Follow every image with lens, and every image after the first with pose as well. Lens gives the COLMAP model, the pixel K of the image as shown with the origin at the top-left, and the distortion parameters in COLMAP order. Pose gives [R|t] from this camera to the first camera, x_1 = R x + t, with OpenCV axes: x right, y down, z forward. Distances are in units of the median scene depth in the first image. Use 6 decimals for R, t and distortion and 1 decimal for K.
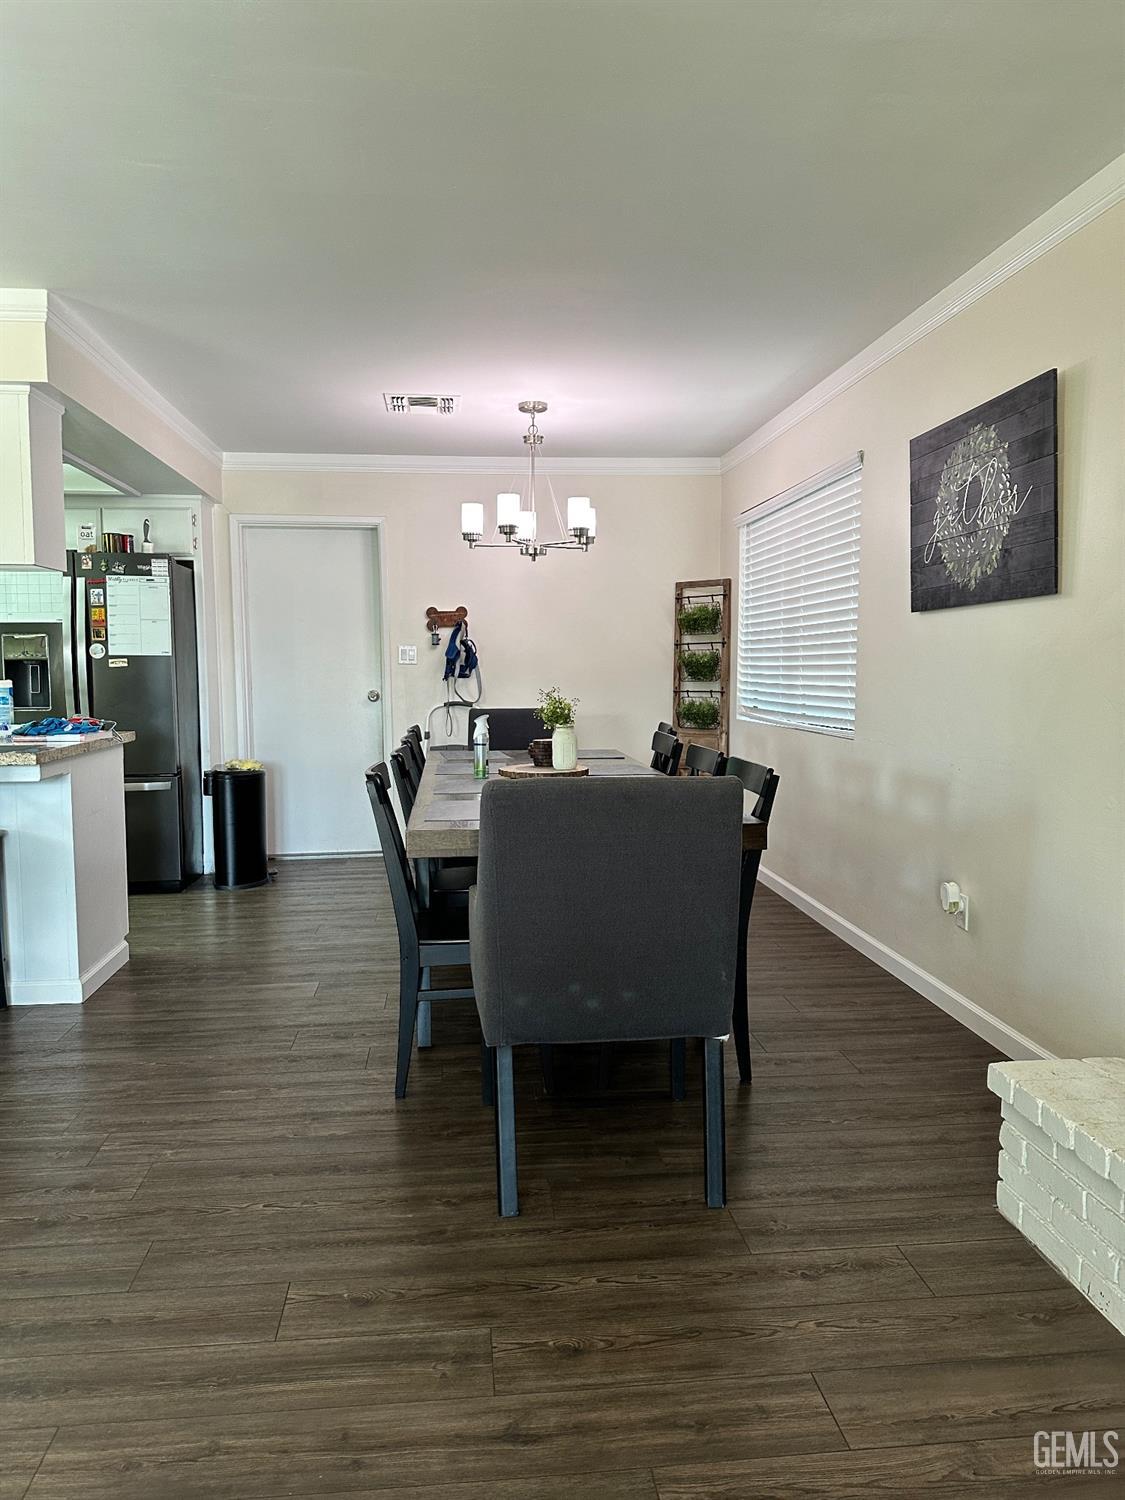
lens RADIAL K [[1052.6, 0, 562.5], [0, 1052.6, 750.0], [0, 0, 1]] dist [0.082837, -0.114714]
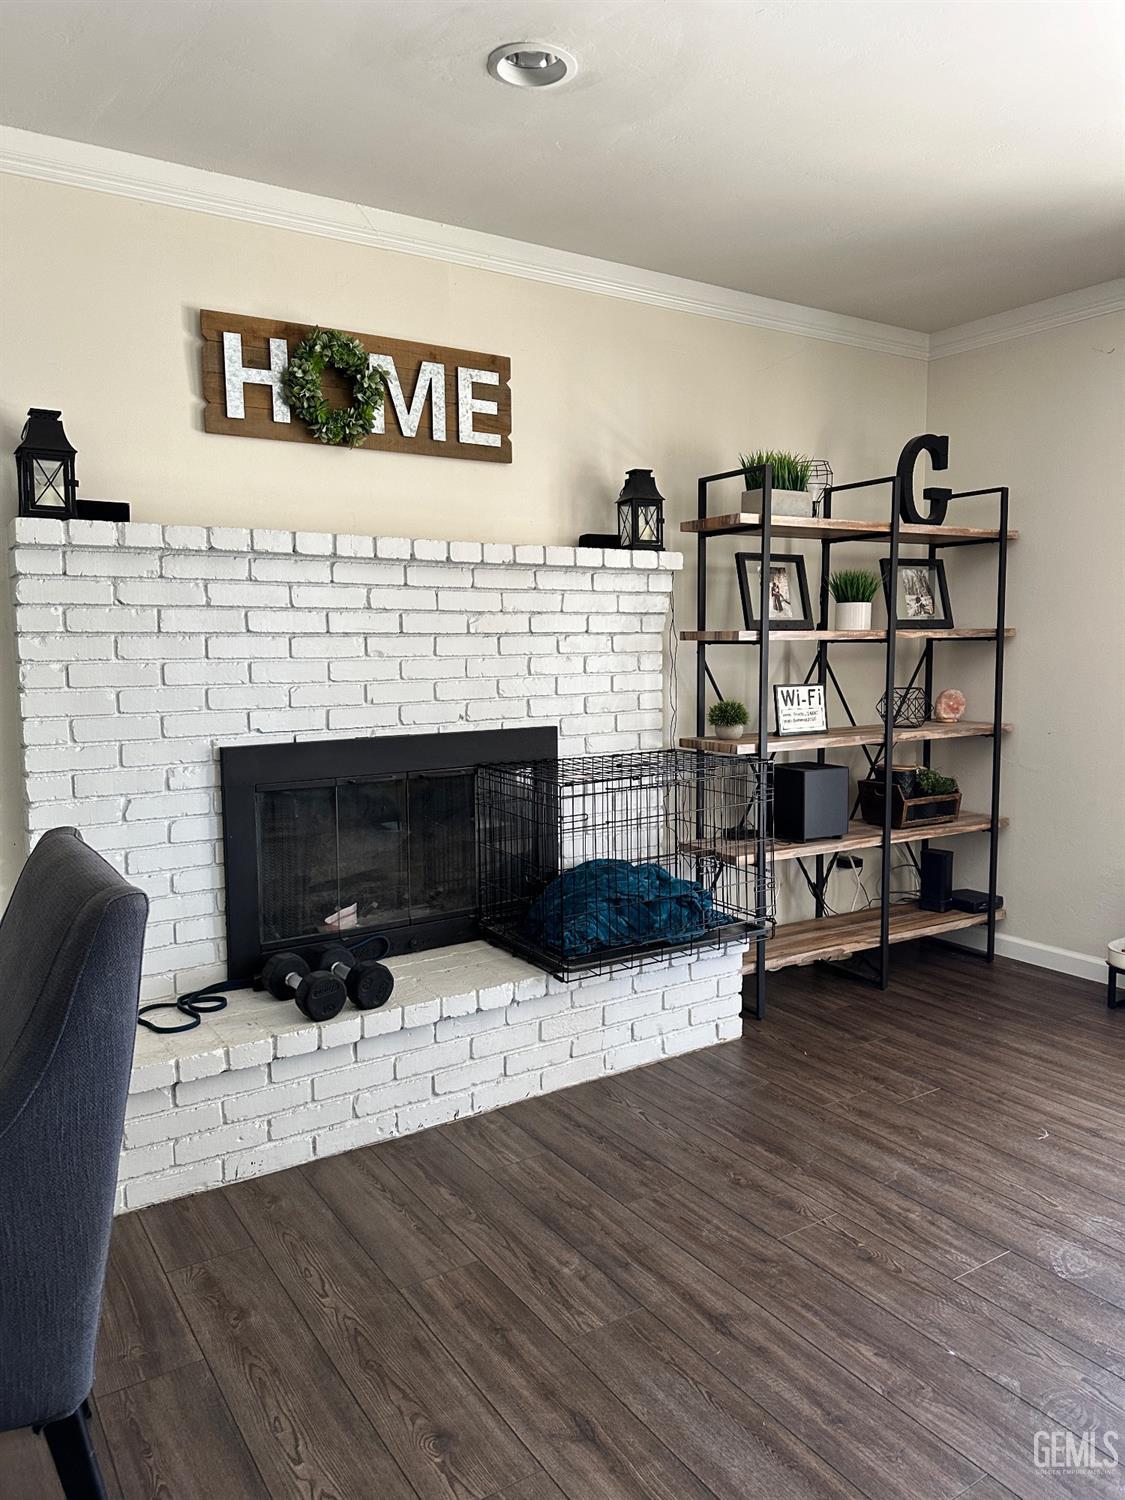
lens RADIAL K [[1059.3, 0, 567.3], [0, 1059.3, 745.5], [0, 0, 1]] dist [0.050277, -0.066734]
pose [[-0.464236, -0.067195, 0.883159, -0.454293], [0.085900, 0.989002, 0.120402, -0.061316], [-0.881536, 0.131758, -0.453358, 0.713805]]
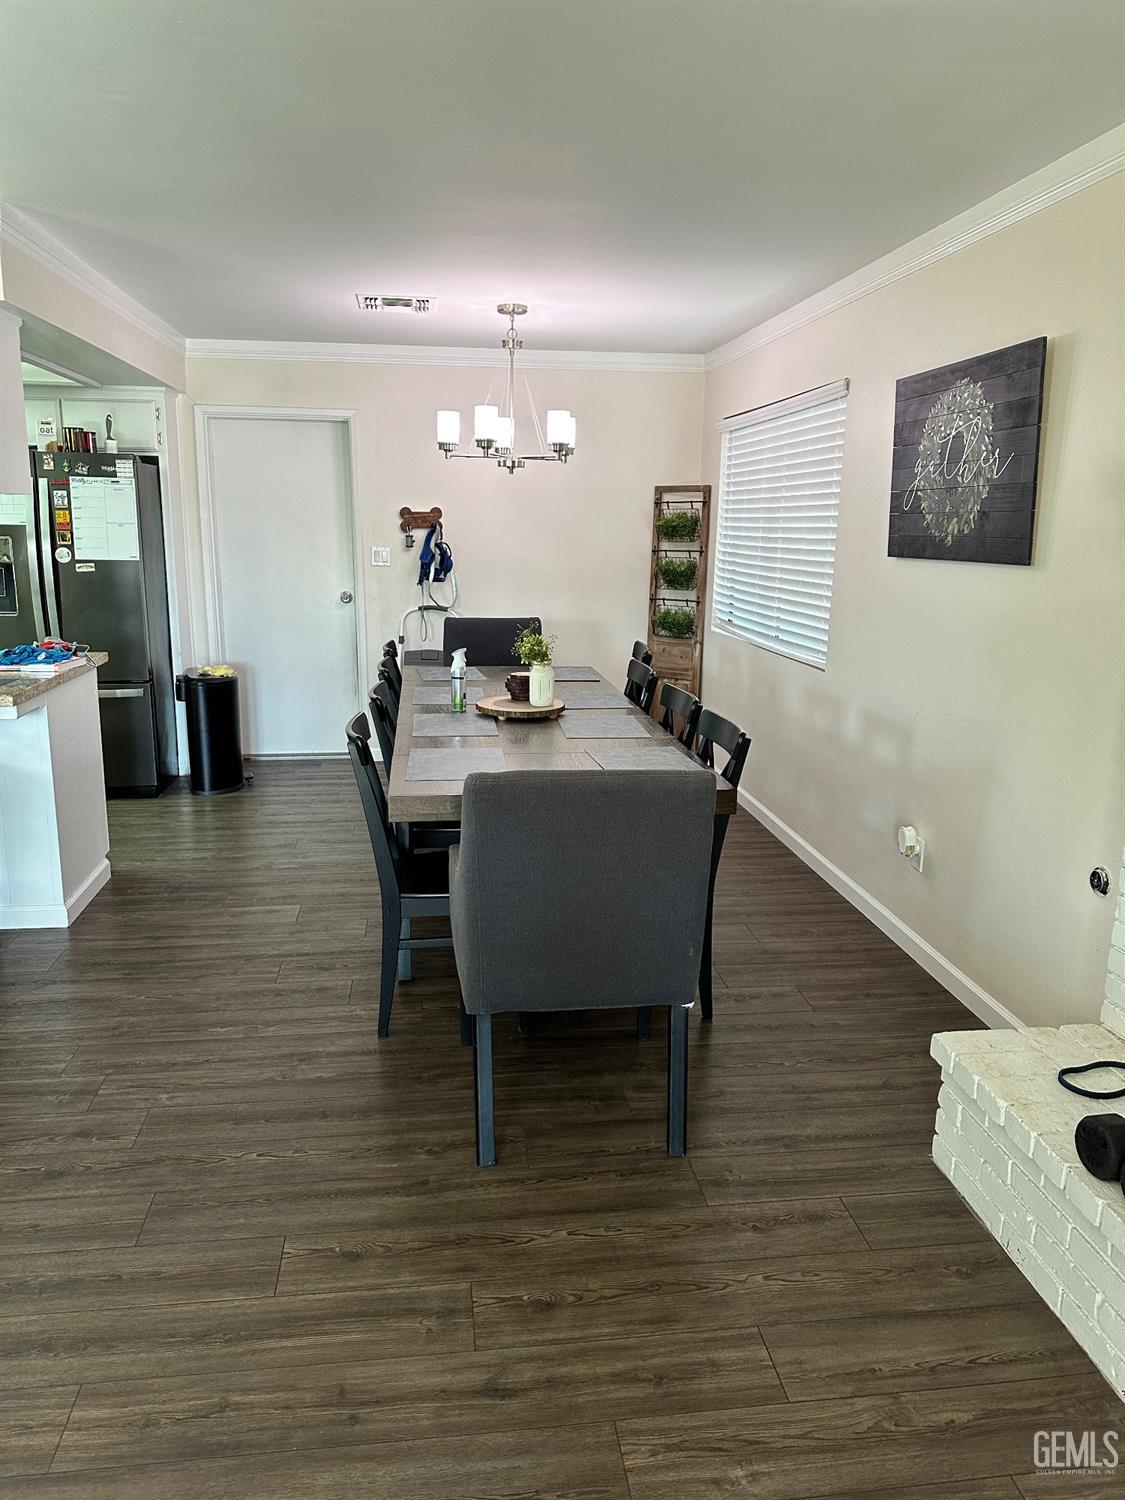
lens RADIAL K [[1053.7, 0, 569.4], [0, 1053.7, 746.8], [0, 0, 1]] dist [0.085823, -0.131109]
pose [[0.999259, 0.015070, 0.035429, -0.007754], [-0.019536, 0.991412, 0.129310, -0.090865], [-0.033176, -0.129906, 0.990971, -0.015002]]
